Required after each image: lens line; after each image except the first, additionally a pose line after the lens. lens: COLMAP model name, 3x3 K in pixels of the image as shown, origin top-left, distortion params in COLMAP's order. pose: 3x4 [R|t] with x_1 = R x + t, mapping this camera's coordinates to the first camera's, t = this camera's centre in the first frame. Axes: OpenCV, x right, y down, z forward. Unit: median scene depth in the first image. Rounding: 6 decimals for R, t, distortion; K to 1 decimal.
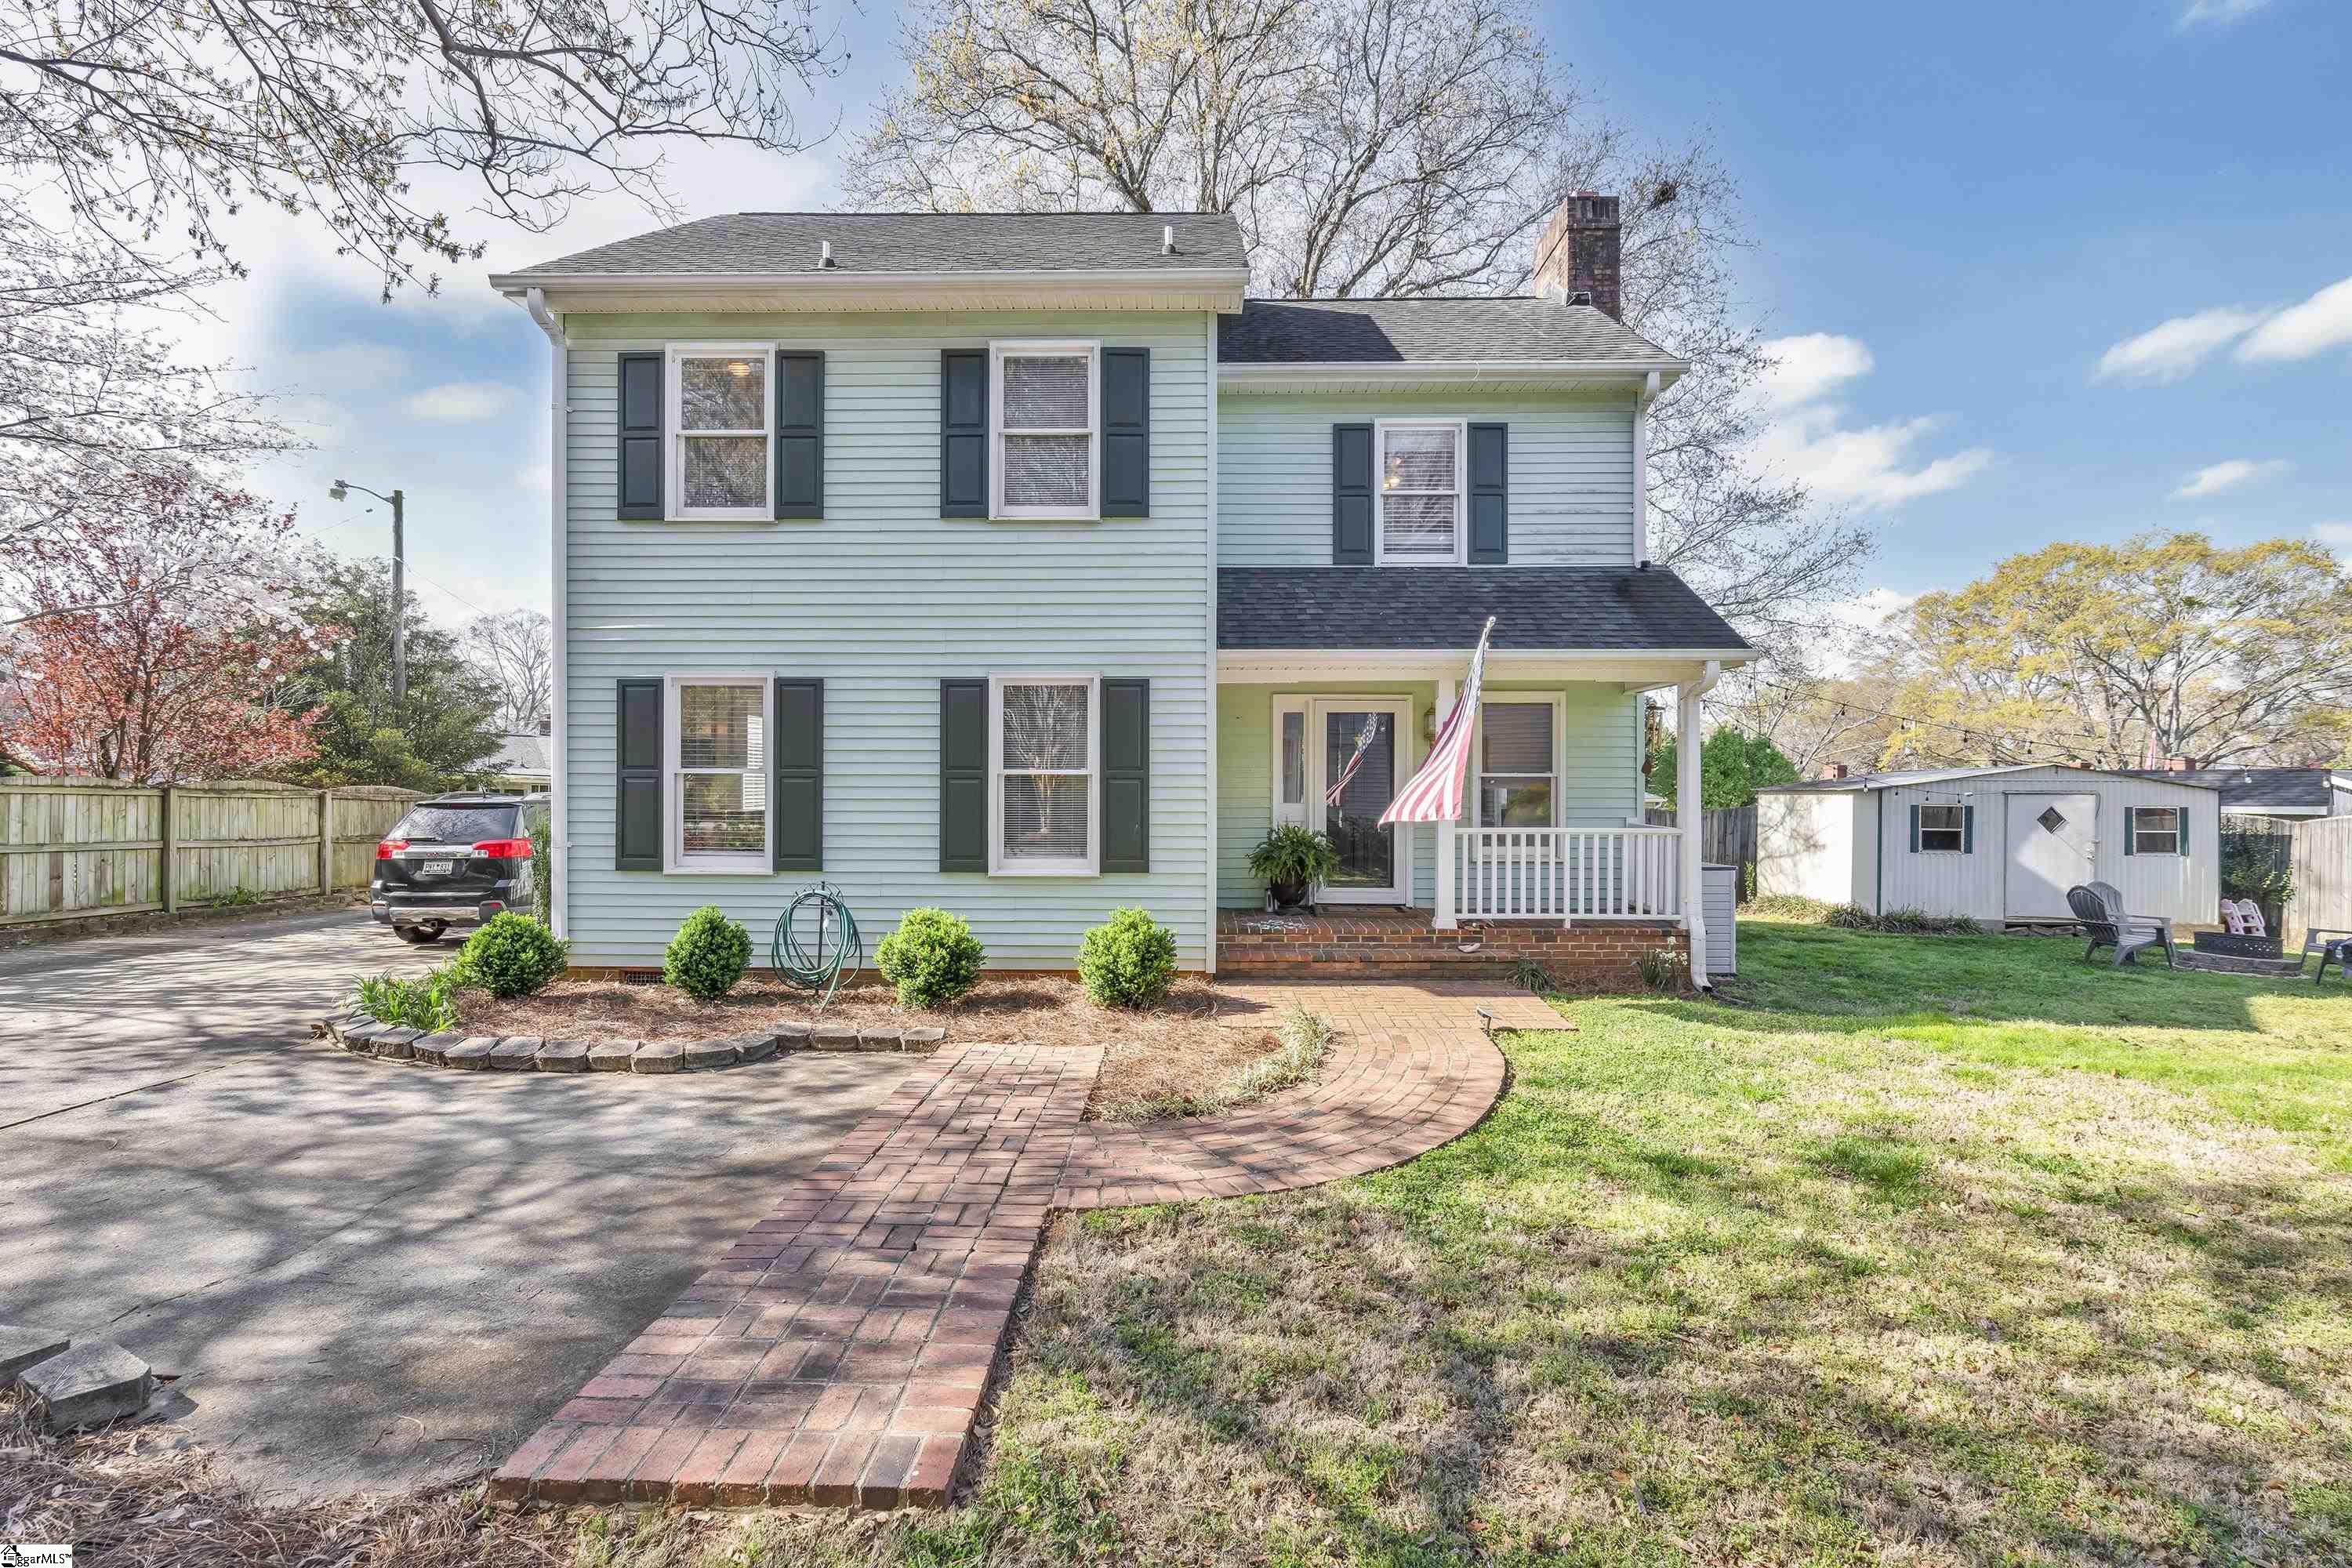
lens RADIAL K [[1056.1, 0, 1167.5], [0, 1056.1, 791.6], [0, 0, 1]] dist [-0.000703, 0.000735]
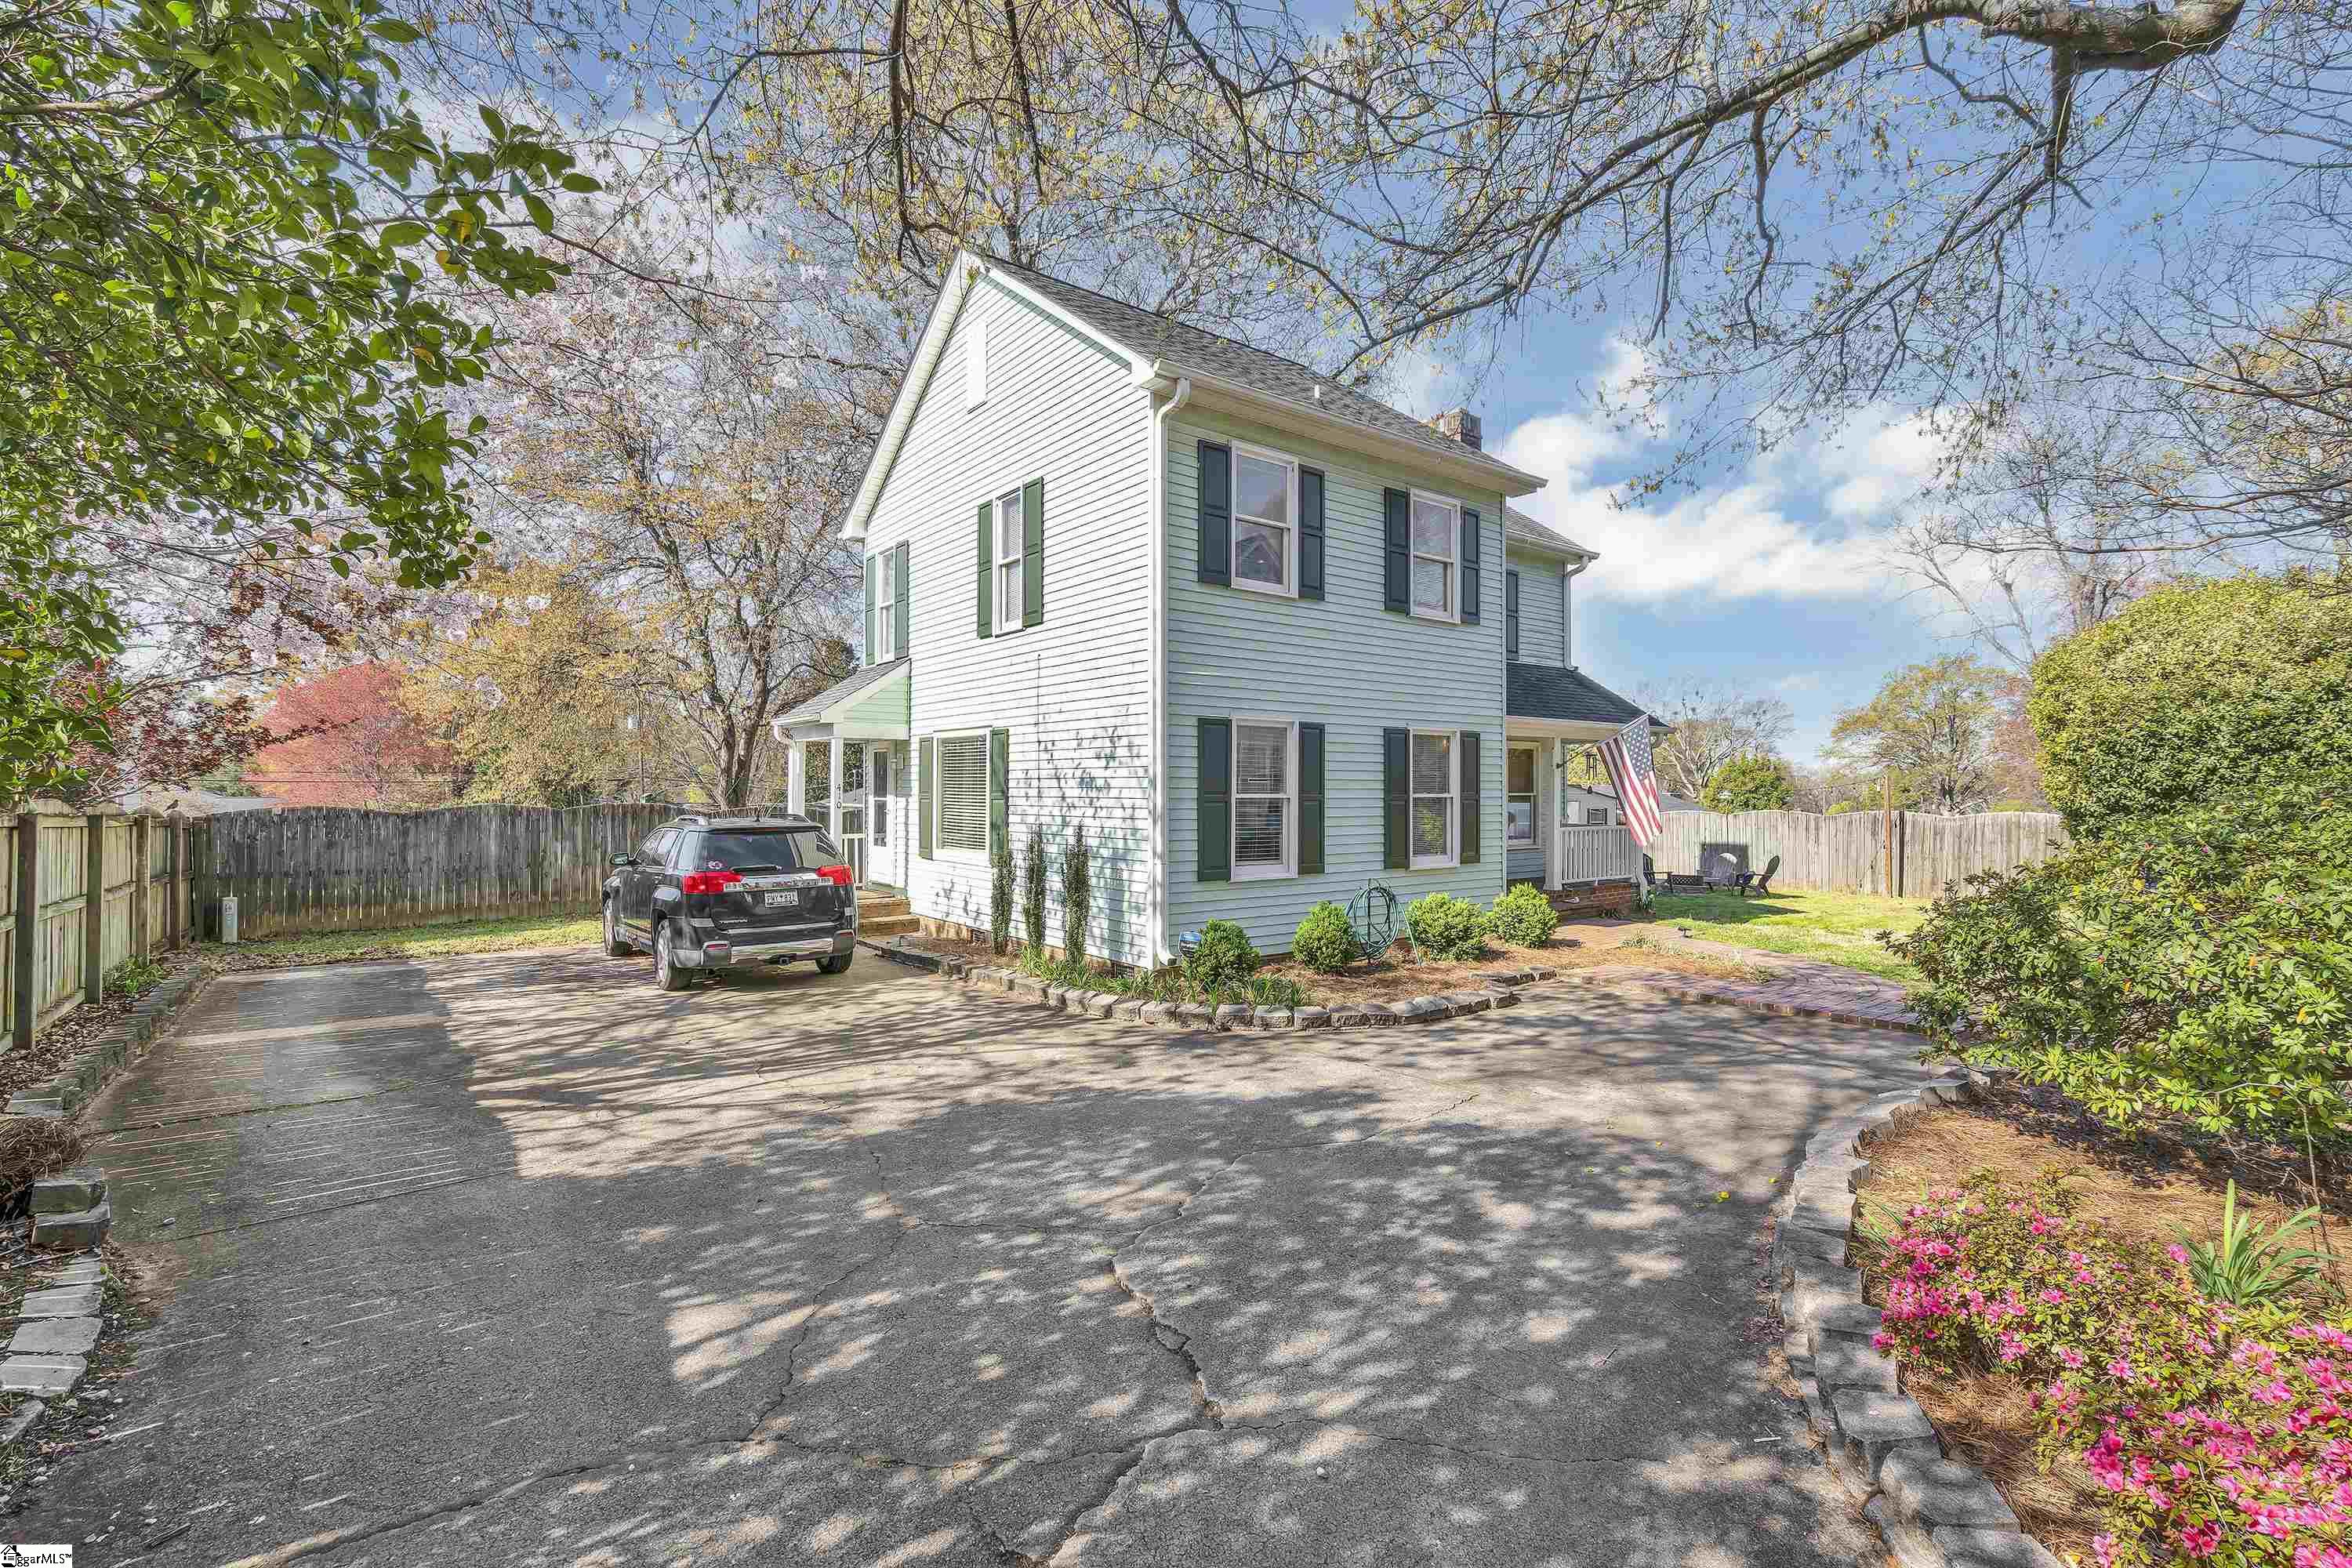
lens RADIAL K [[1056.1, 0, 1173.8], [0, 1056.1, 792.8], [0, 0, 1]] dist [-0.000703, 0.000735]
pose [[0.779663, -0.002001, 0.626196, -0.736063], [0.002806, 0.999996, -0.000299, -0.013358], [-0.626192, 0.001990, 0.779666, 0.059160]]
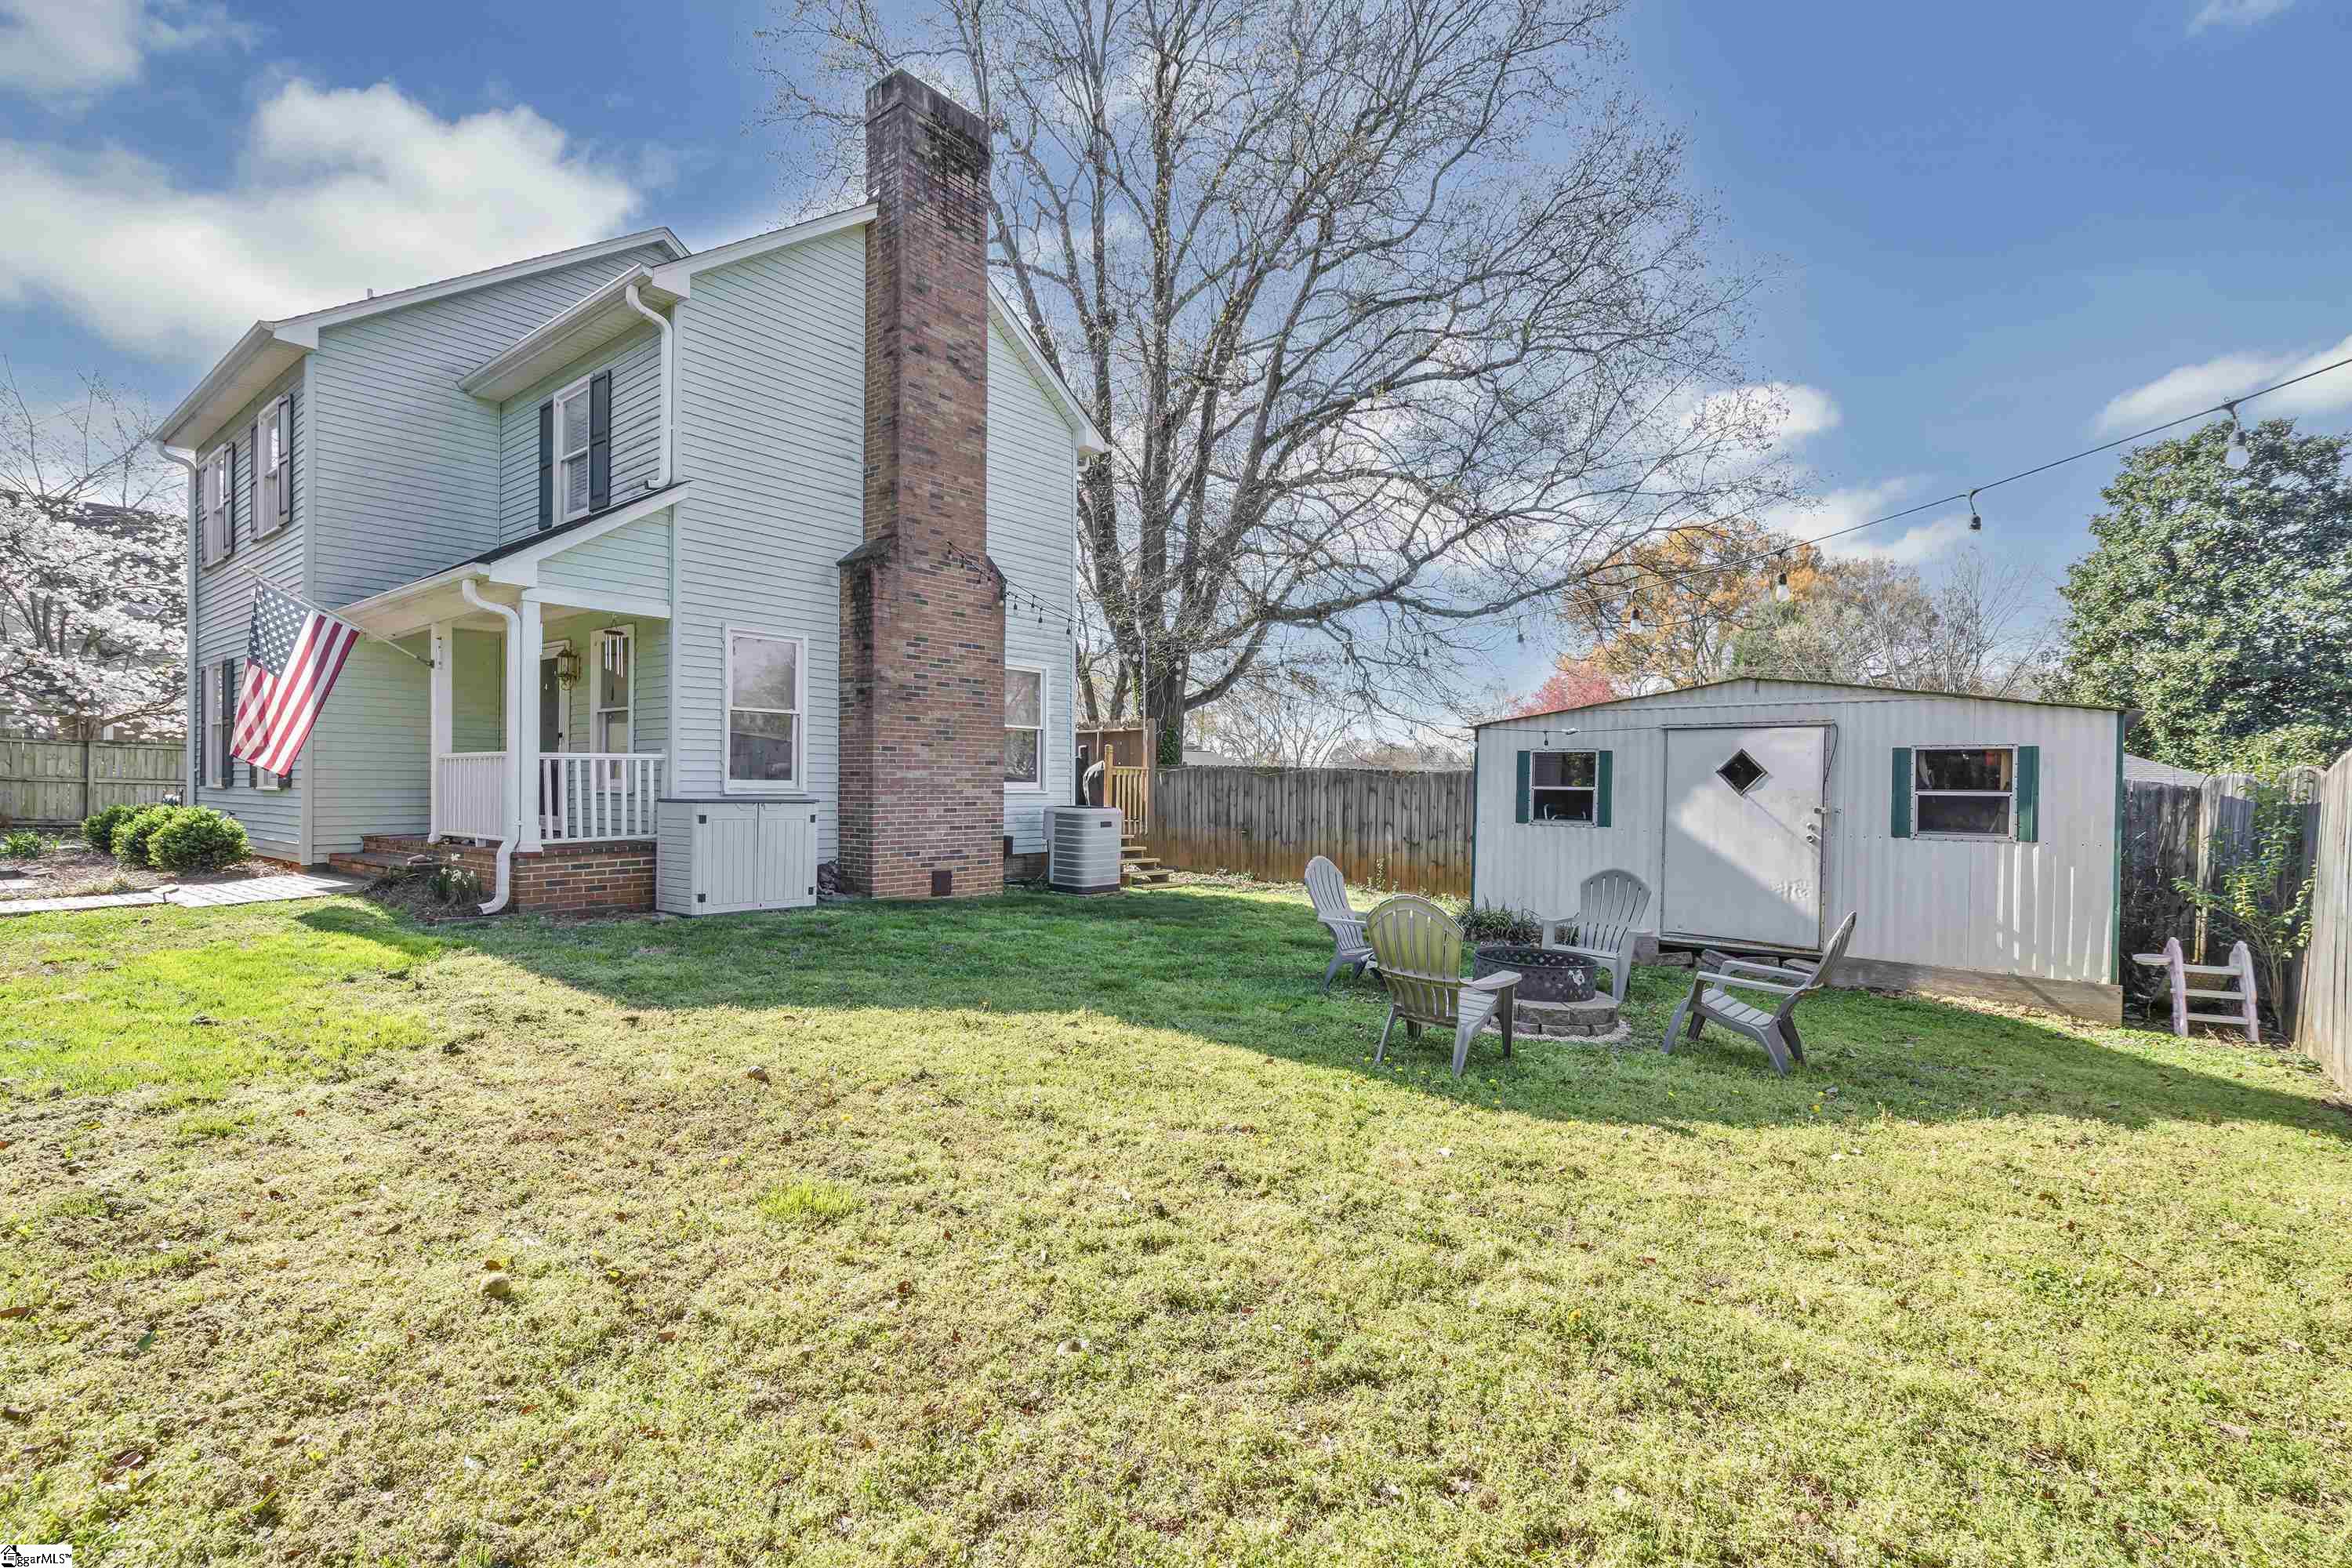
lens RADIAL K [[1056.1, 0, 1157.9], [0, 1056.1, 775.2], [0, 0, 1]] dist [-0.000703, 0.000735]
pose [[0.796736, 0.000836, -0.604327, 0.935599], [-0.010330, 0.999872, -0.012235, 0.038724], [0.604239, 0.015990, 0.796643, 0.342961]]
